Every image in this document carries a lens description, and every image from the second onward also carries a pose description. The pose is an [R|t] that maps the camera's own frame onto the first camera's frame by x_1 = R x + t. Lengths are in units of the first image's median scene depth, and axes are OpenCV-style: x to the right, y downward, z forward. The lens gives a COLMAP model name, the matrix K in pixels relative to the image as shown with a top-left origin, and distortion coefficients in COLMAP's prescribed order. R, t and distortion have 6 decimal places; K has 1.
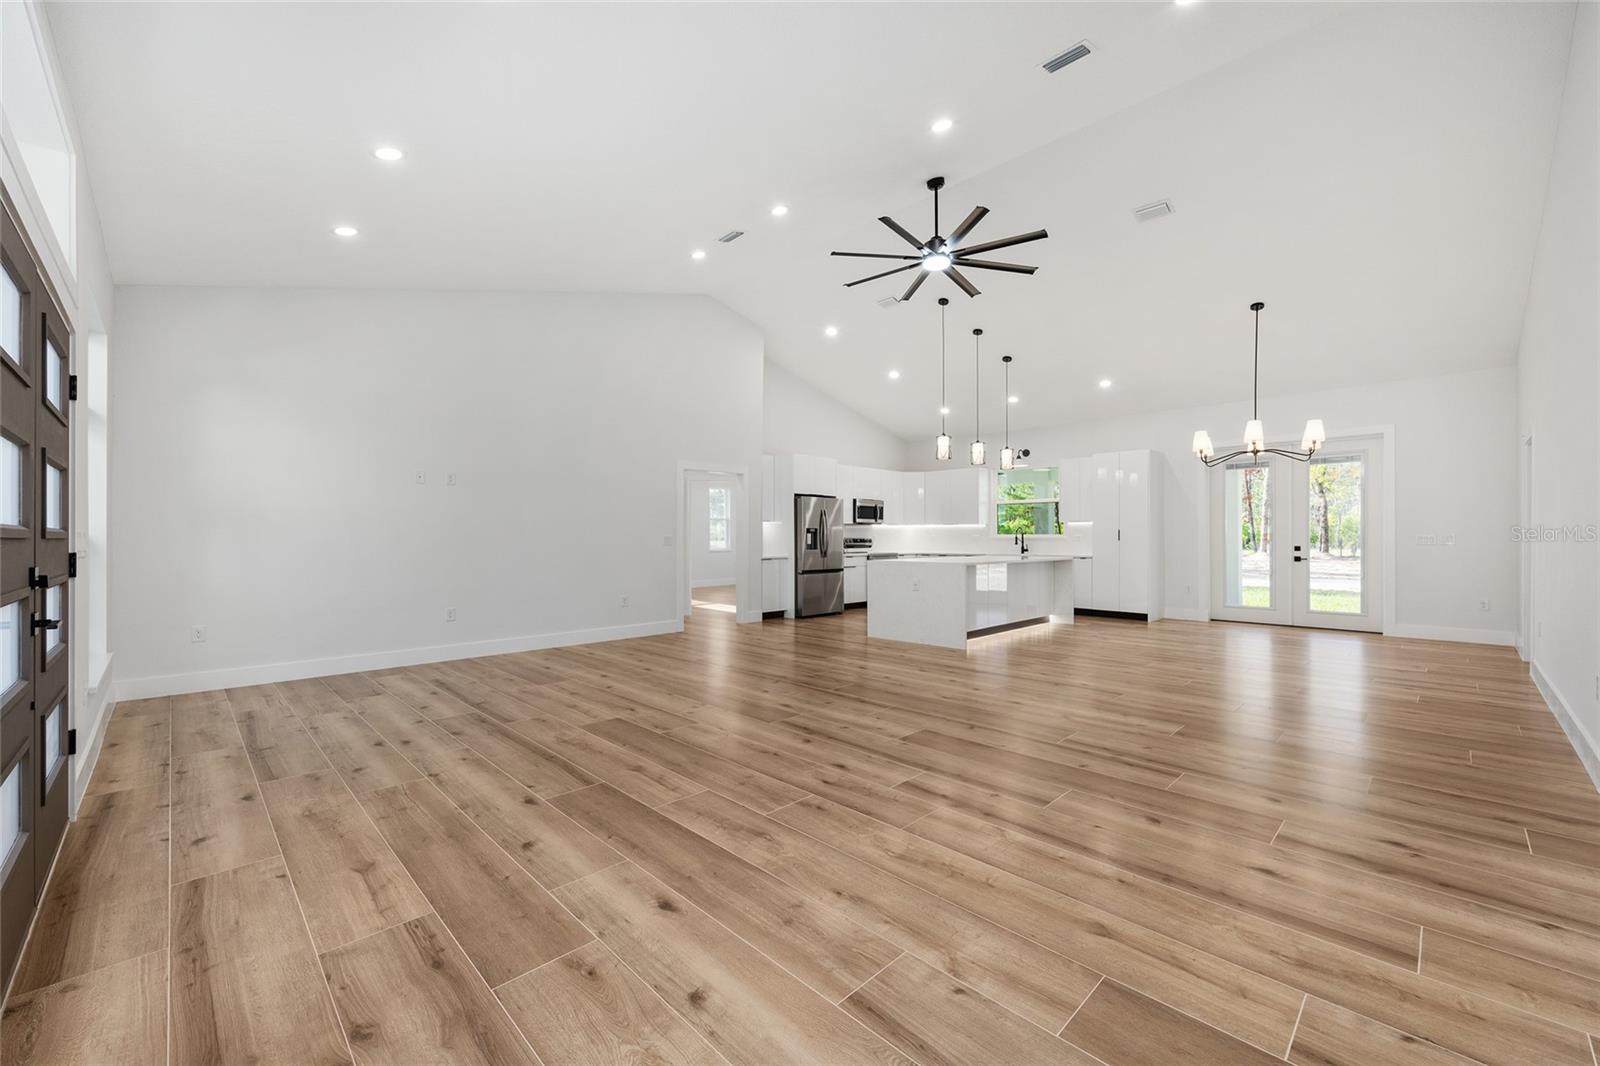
lens RADIAL K [[641.8, 0, 801.7], [0, 641.8, 539.0], [0, 0, 1]] dist [-0.002321, 0.001484]
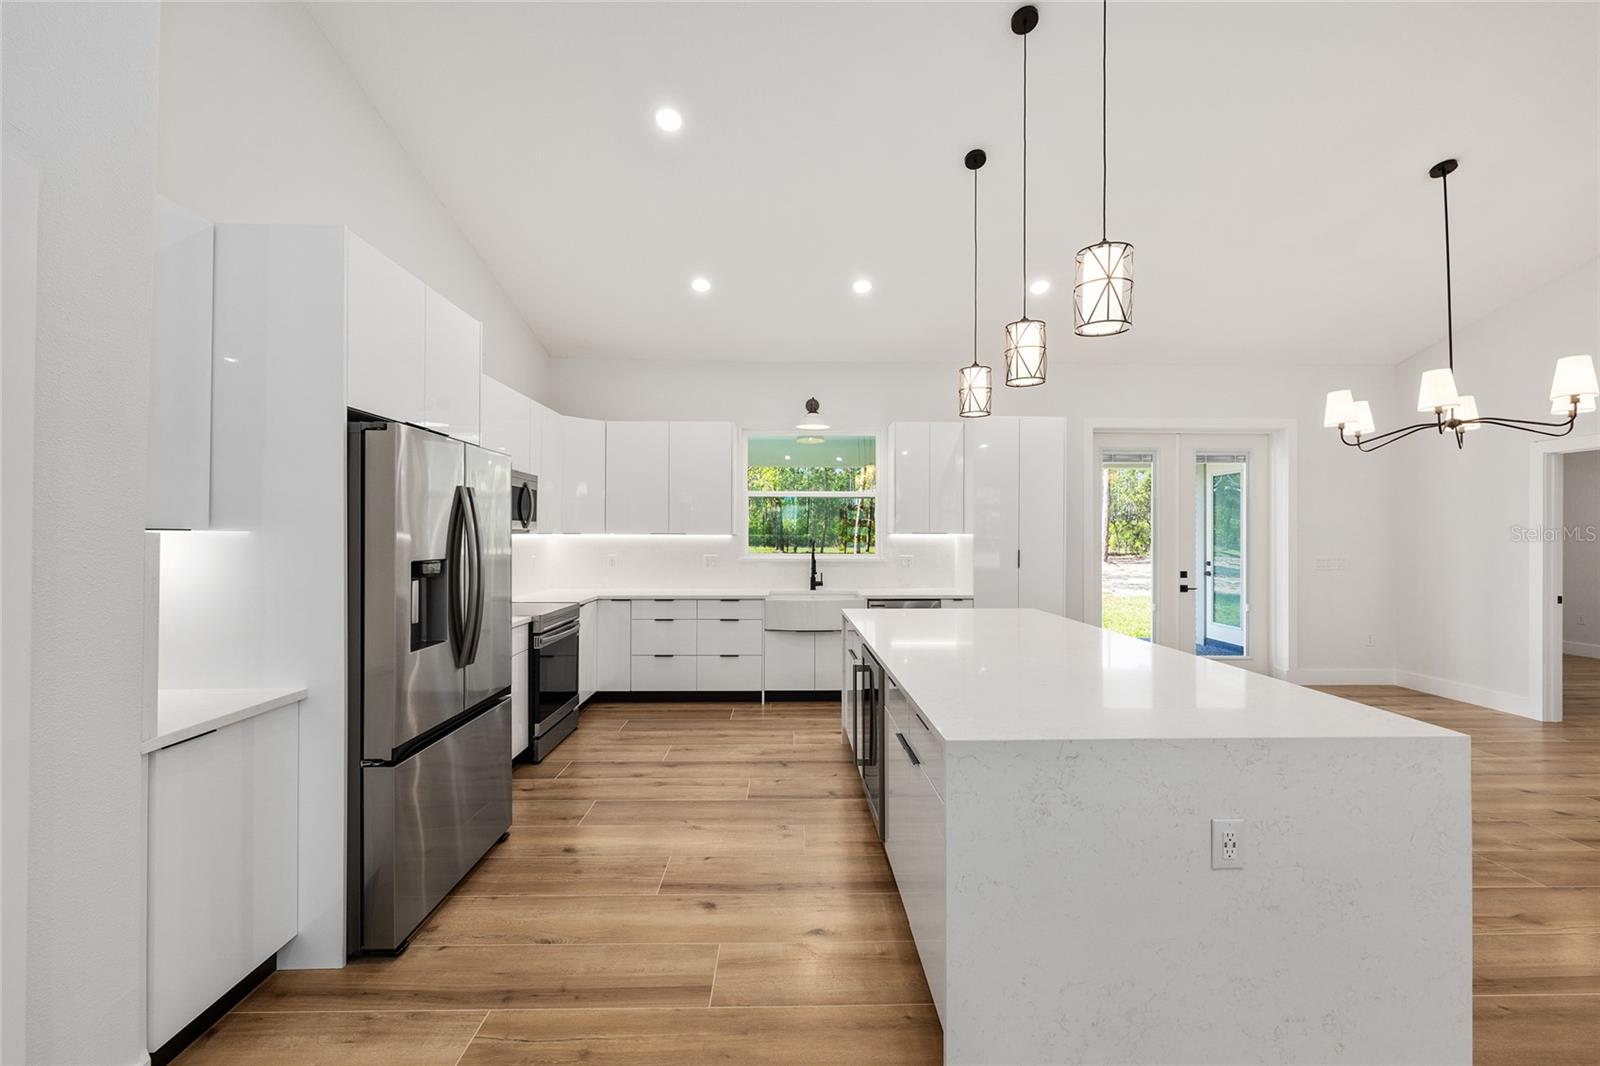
lens RADIAL K [[641.8, 0, 801.2], [0, 641.8, 532.2], [0, 0, 1]] dist [-0.002321, 0.001484]
pose [[0.688319, 0.005005, 0.725391, -0.107665], [-0.002123, 0.999986, -0.004885, -0.044643], [-0.725405, 0.001822, 0.688319, 1.222185]]
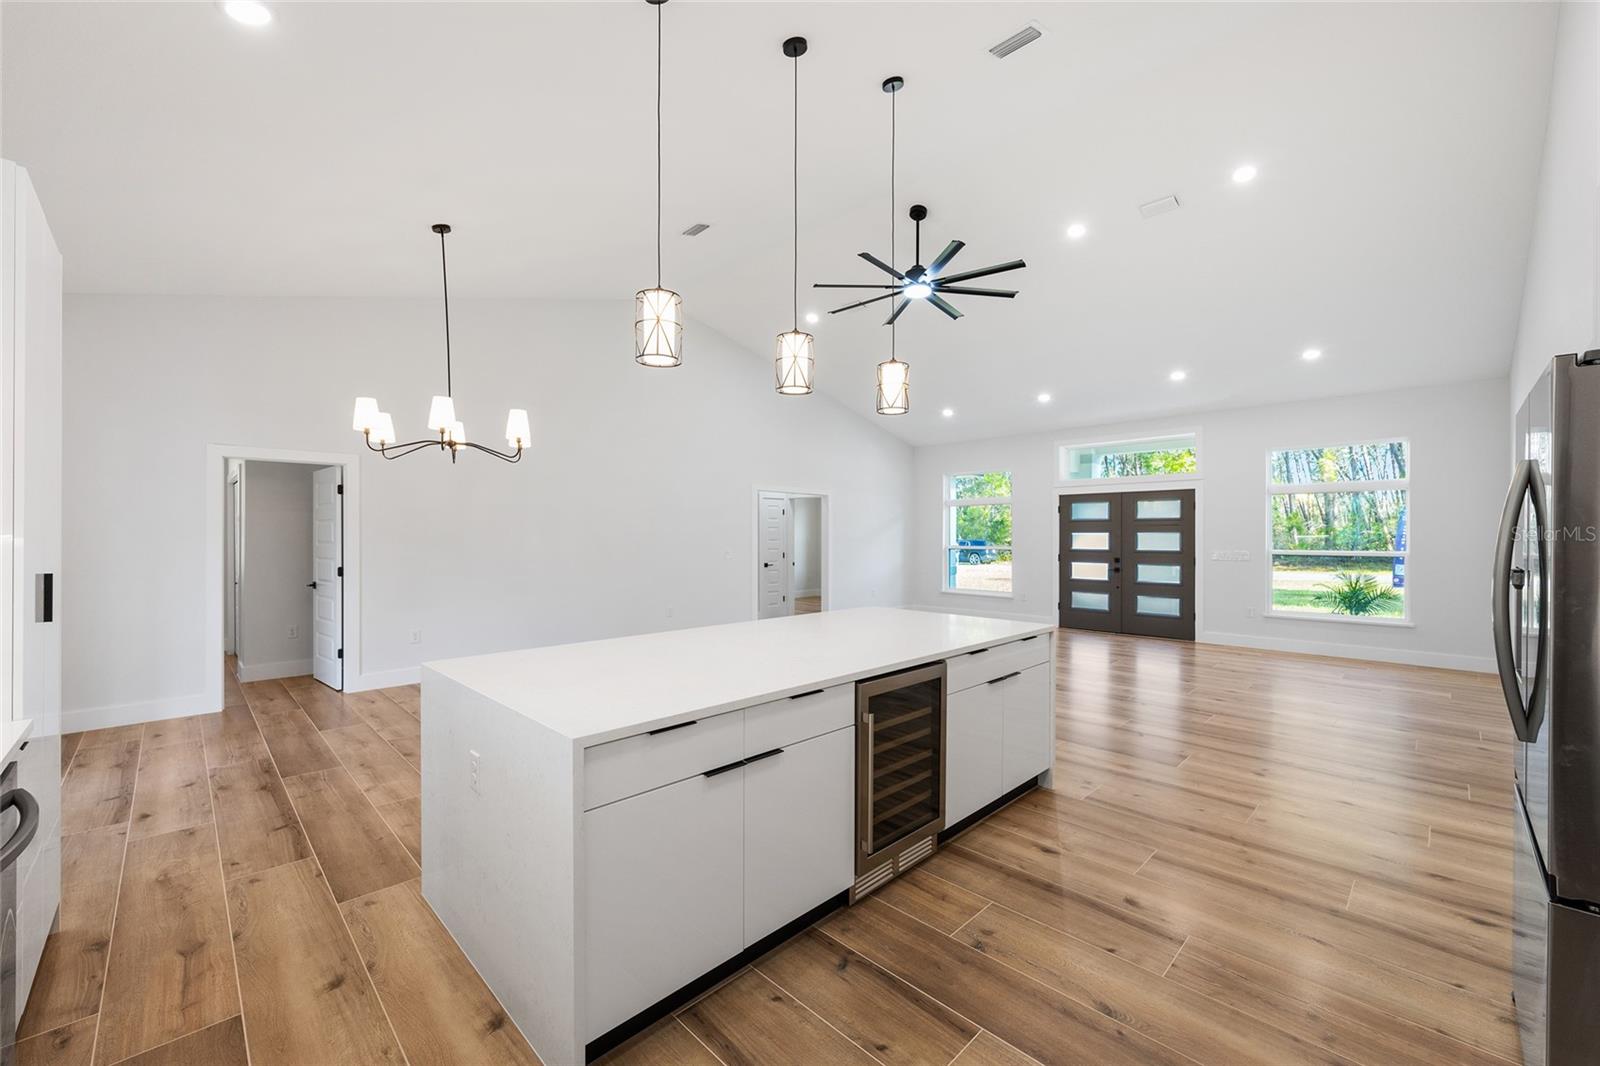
lens RADIAL K [[641.8, 0, 794.1], [0, 641.8, 537.2], [0, 0, 1]] dist [-0.002321, 0.001484]
pose [[-0.999980, 0.001077, 0.006153, 0.407029], [0.001102, 0.999991, 0.004171, -0.045865], [-0.006149, 0.004178, -0.999972, 2.027319]]
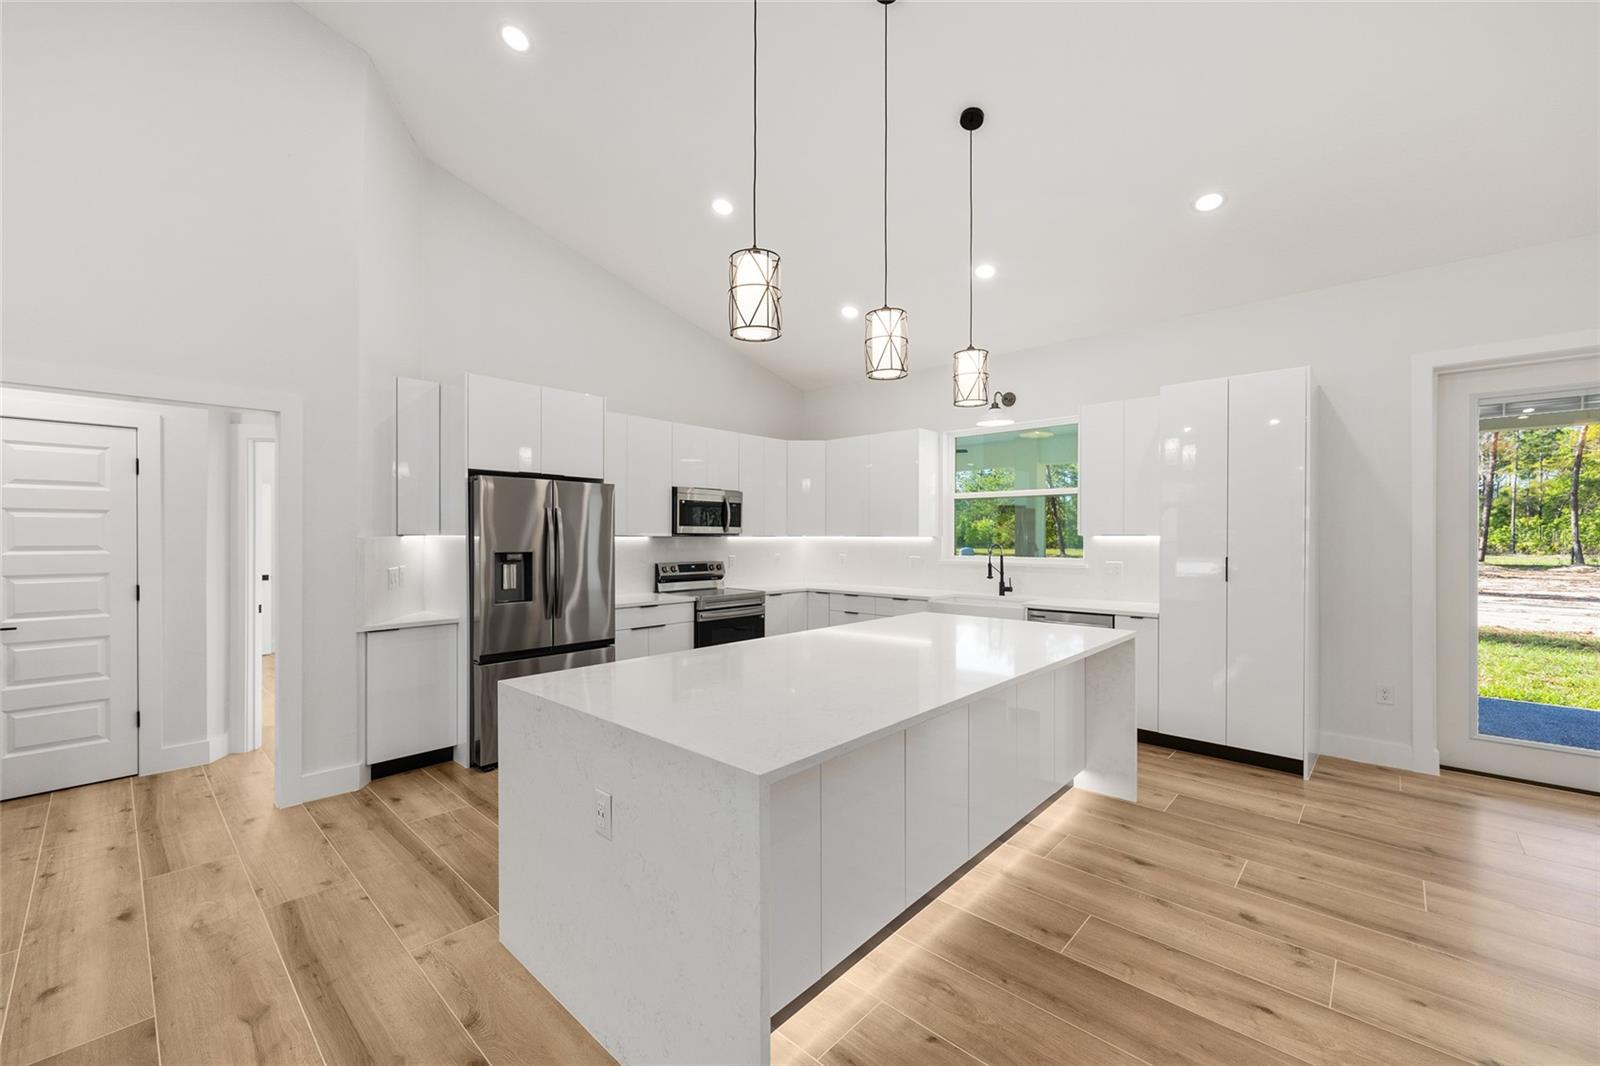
lens RADIAL K [[641.8, 0, 801.0], [0, 641.8, 533.6], [0, 0, 1]] dist [-0.002321, 0.001484]
pose [[0.998889, 0.002134, 0.047072, 0.309418], [-0.001814, 0.999975, -0.006836, -0.043740], [-0.047085, 0.006743, 0.998868, 0.959592]]
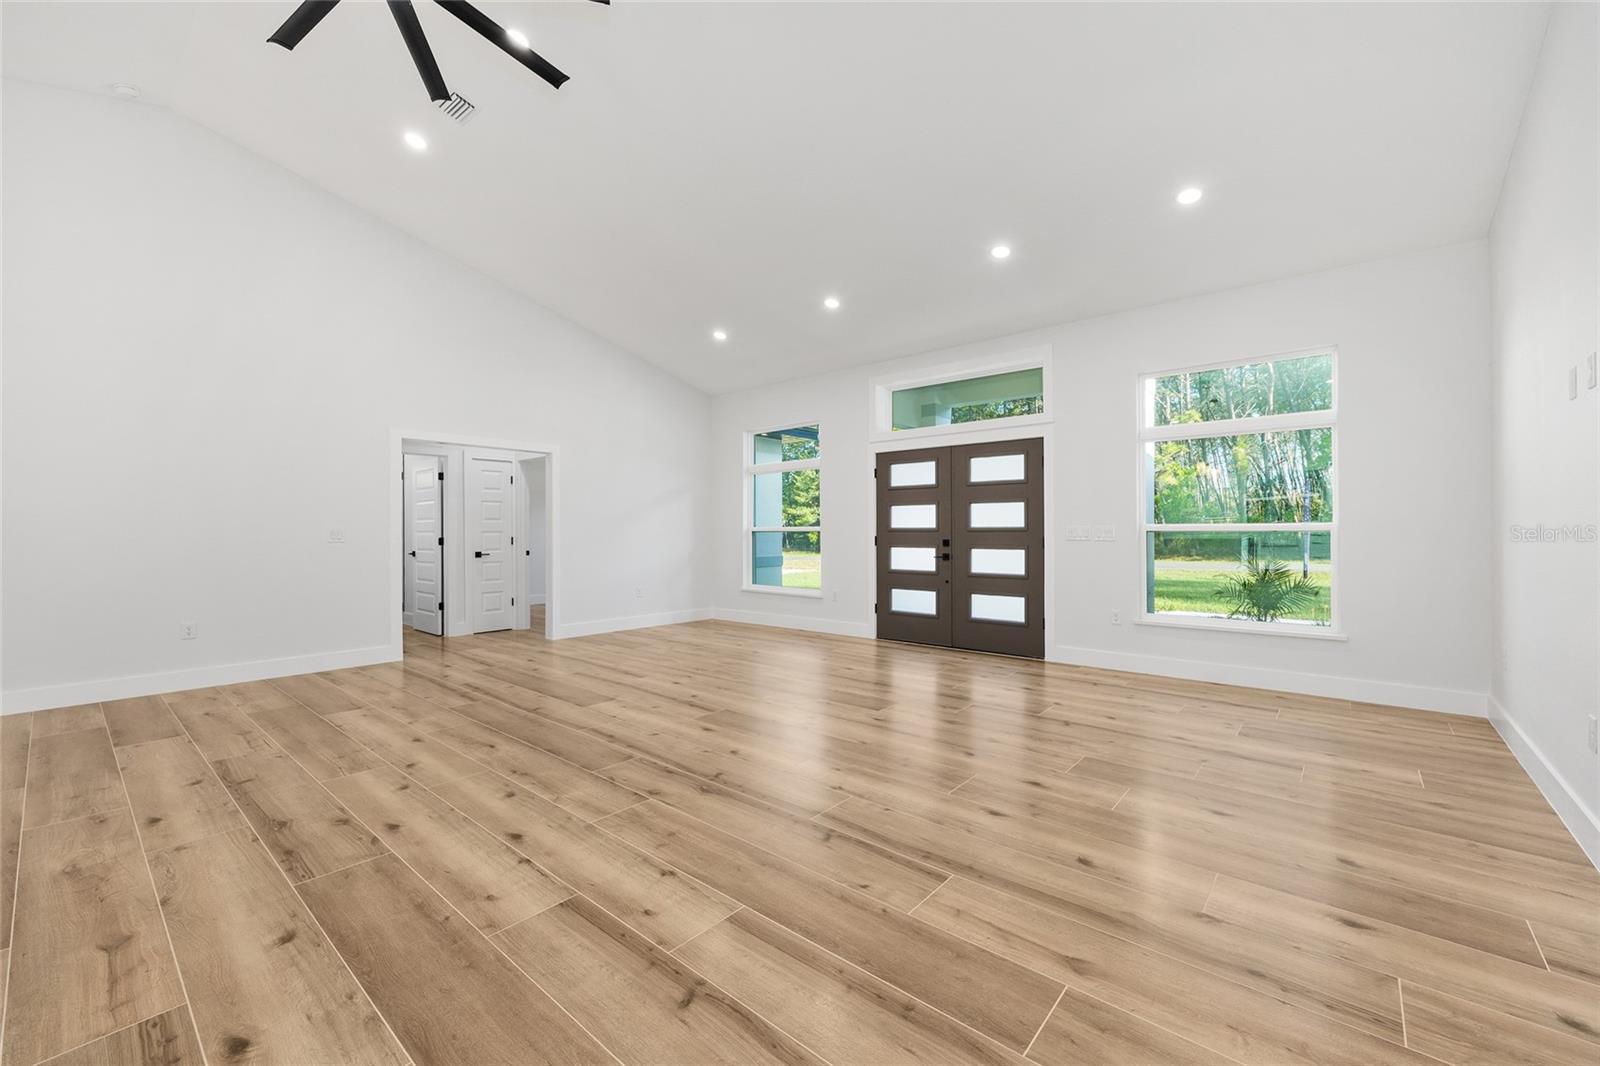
lens RADIAL K [[641.8, 0, 800.0], [0, 641.8, 529.2], [0, 0, 1]] dist [-0.002321, 0.001484]
pose [[-0.996587, 0.005131, -0.082385, -0.062673], [0.005120, 0.999987, 0.000351, -0.004724], [0.082386, -0.000072, -0.996600, 1.495309]]
